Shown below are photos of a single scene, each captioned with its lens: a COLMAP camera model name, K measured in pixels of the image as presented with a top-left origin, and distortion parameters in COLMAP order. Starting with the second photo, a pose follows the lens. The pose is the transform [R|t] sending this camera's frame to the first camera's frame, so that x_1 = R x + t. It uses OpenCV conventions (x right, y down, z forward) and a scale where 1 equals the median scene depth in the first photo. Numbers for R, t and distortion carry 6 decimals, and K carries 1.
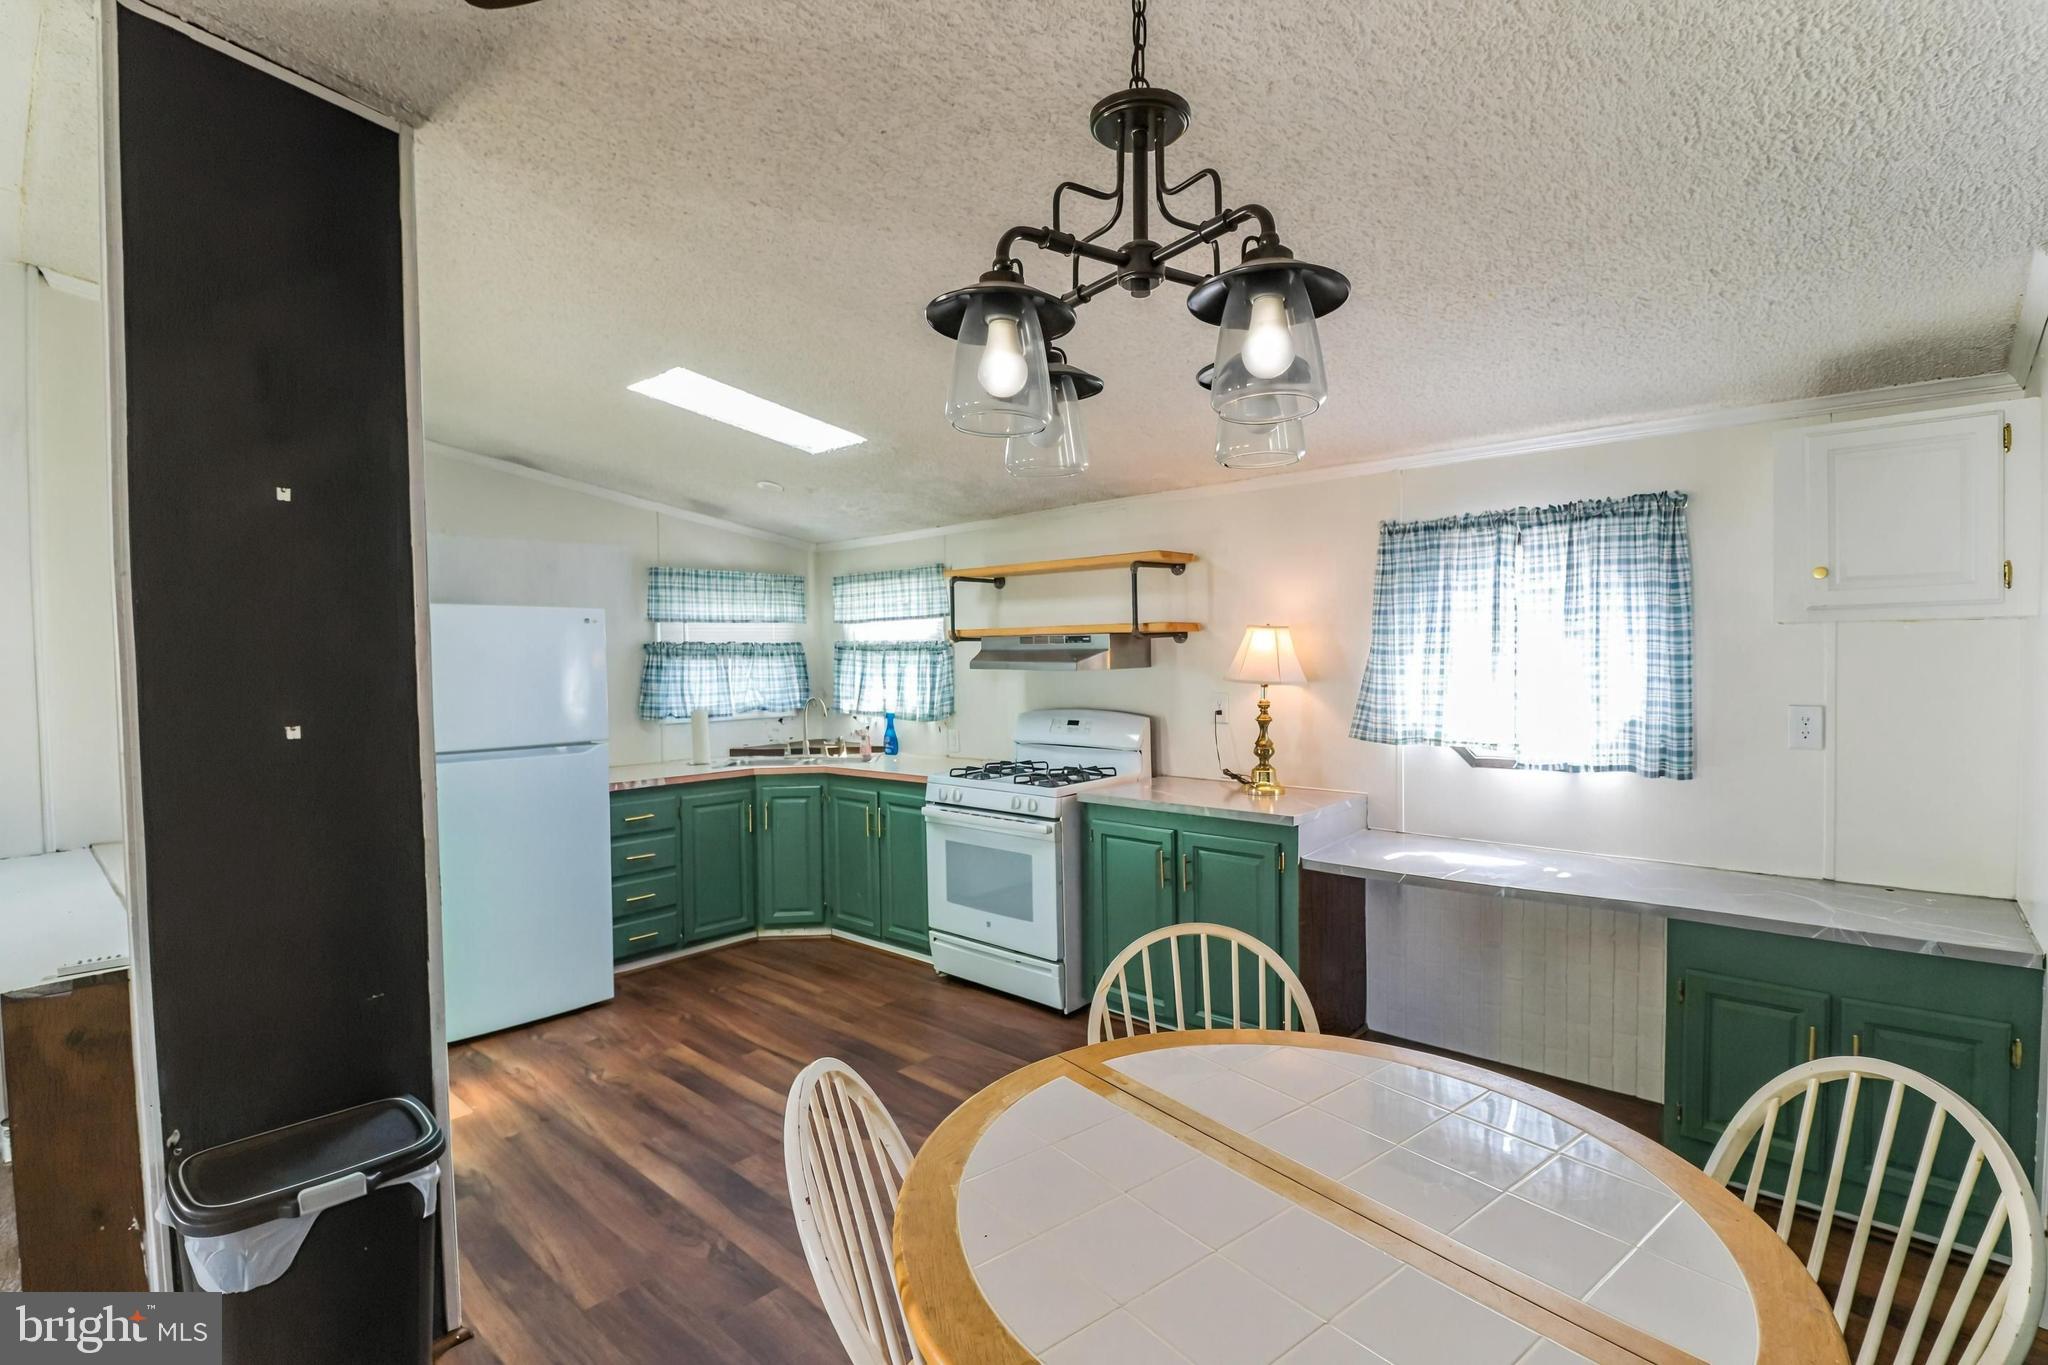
lens RADIAL K [[969.3, 0, 1024.0], [0, 969.3, 682.5], [0, 0, 1]] dist [-0.000015, 0.000259]
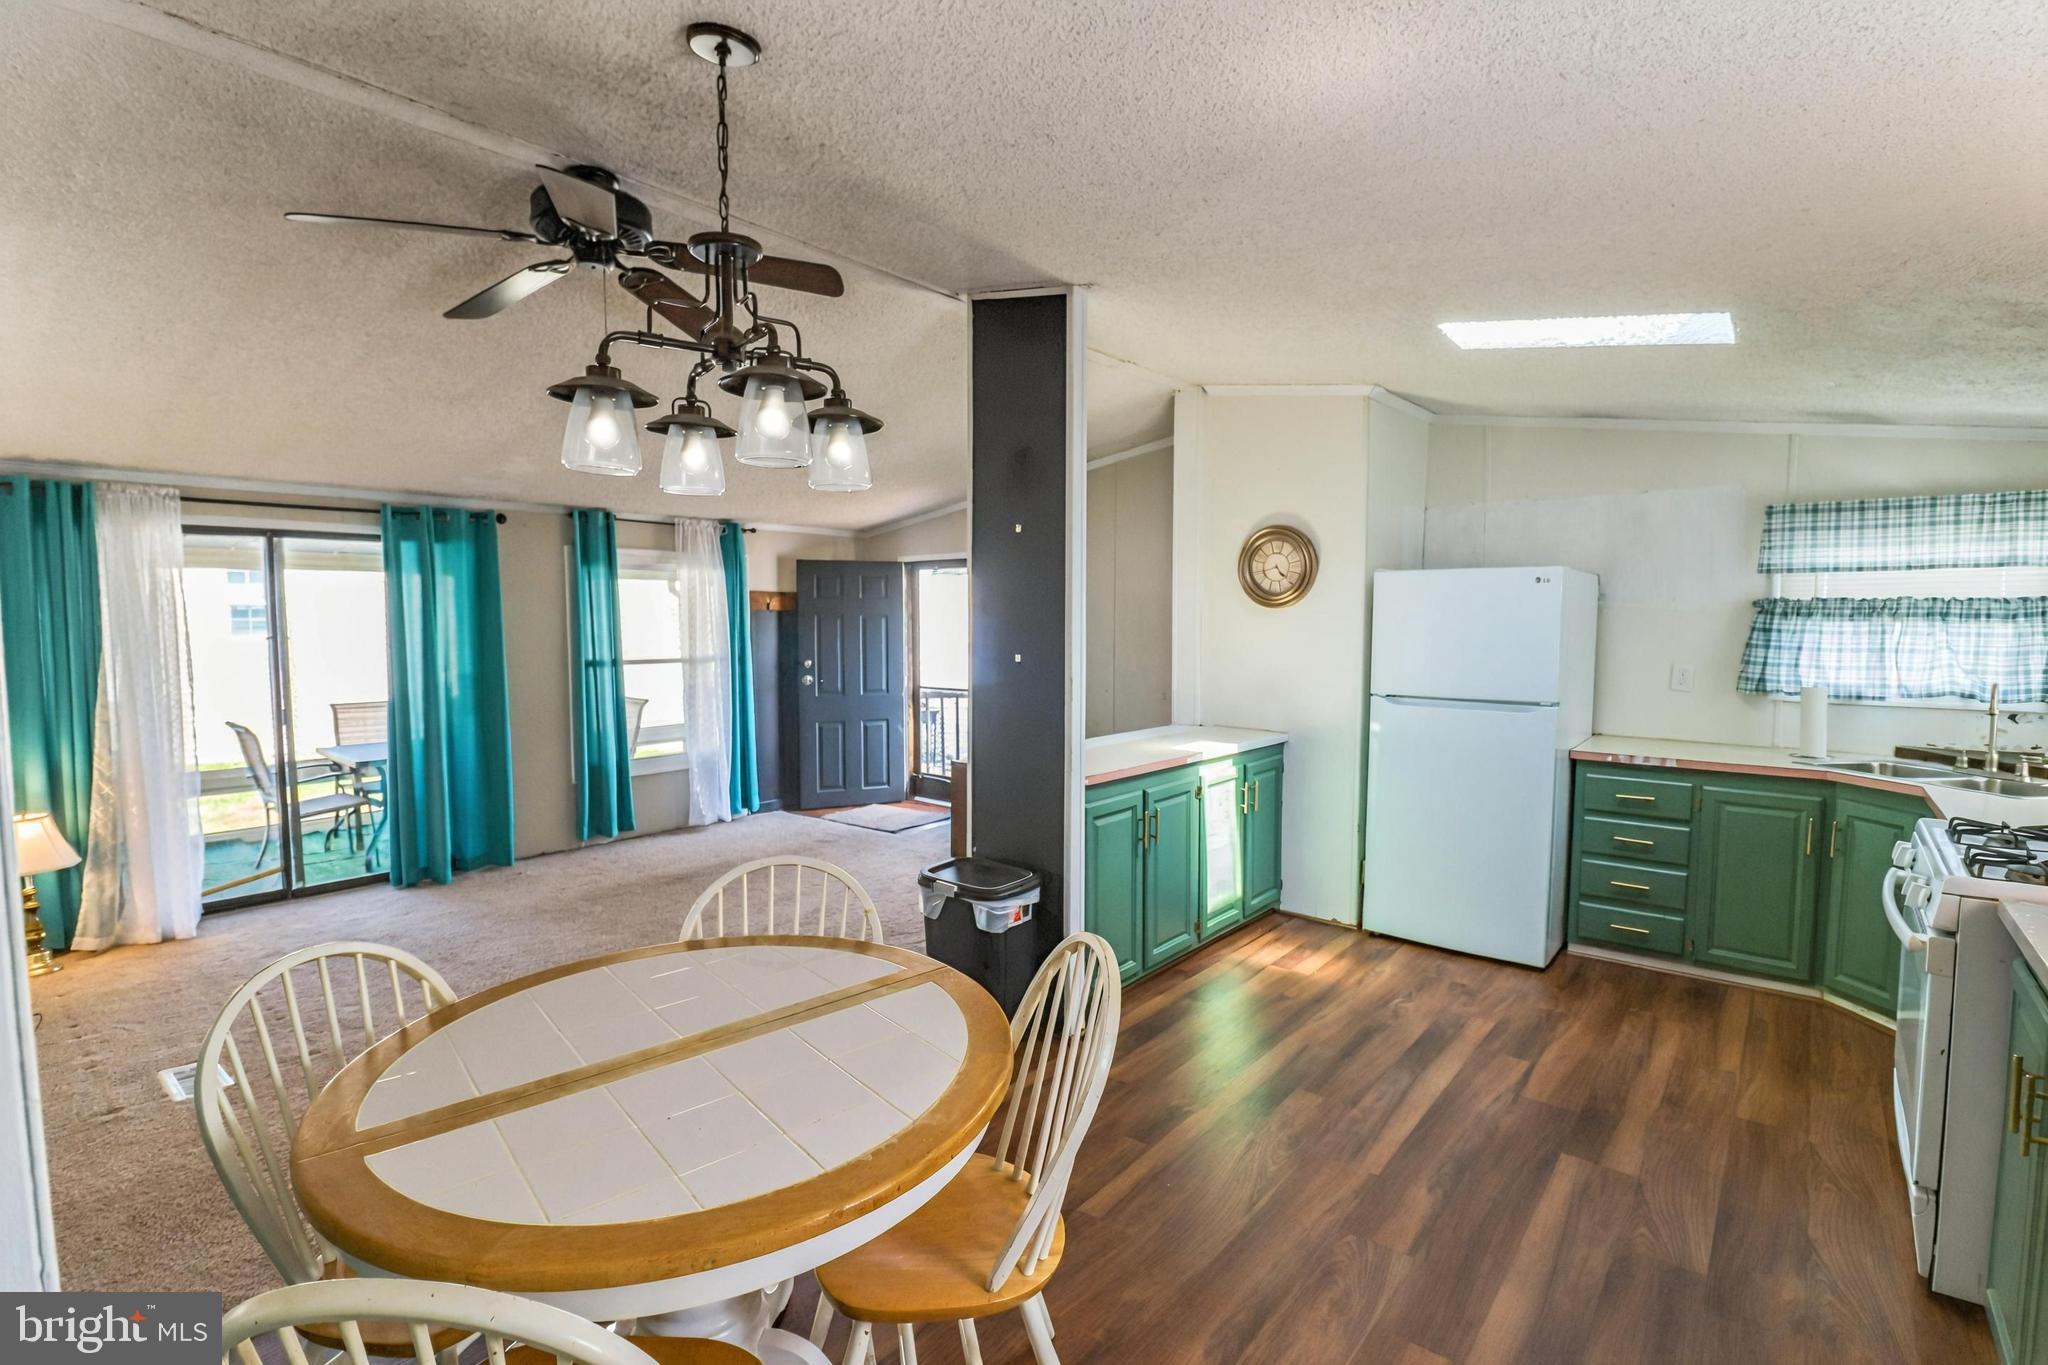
lens RADIAL K [[945.4, 0, 1024.0], [0, 945.4, 682.5], [0, 0, 1]] dist [-0.002712, -0.000688]
pose [[0.041989, 0.082269, -0.995725, 0.414959], [-0.029138, 0.996281, 0.081086, -0.019142], [0.998693, 0.025609, 0.044230, 0.374808]]
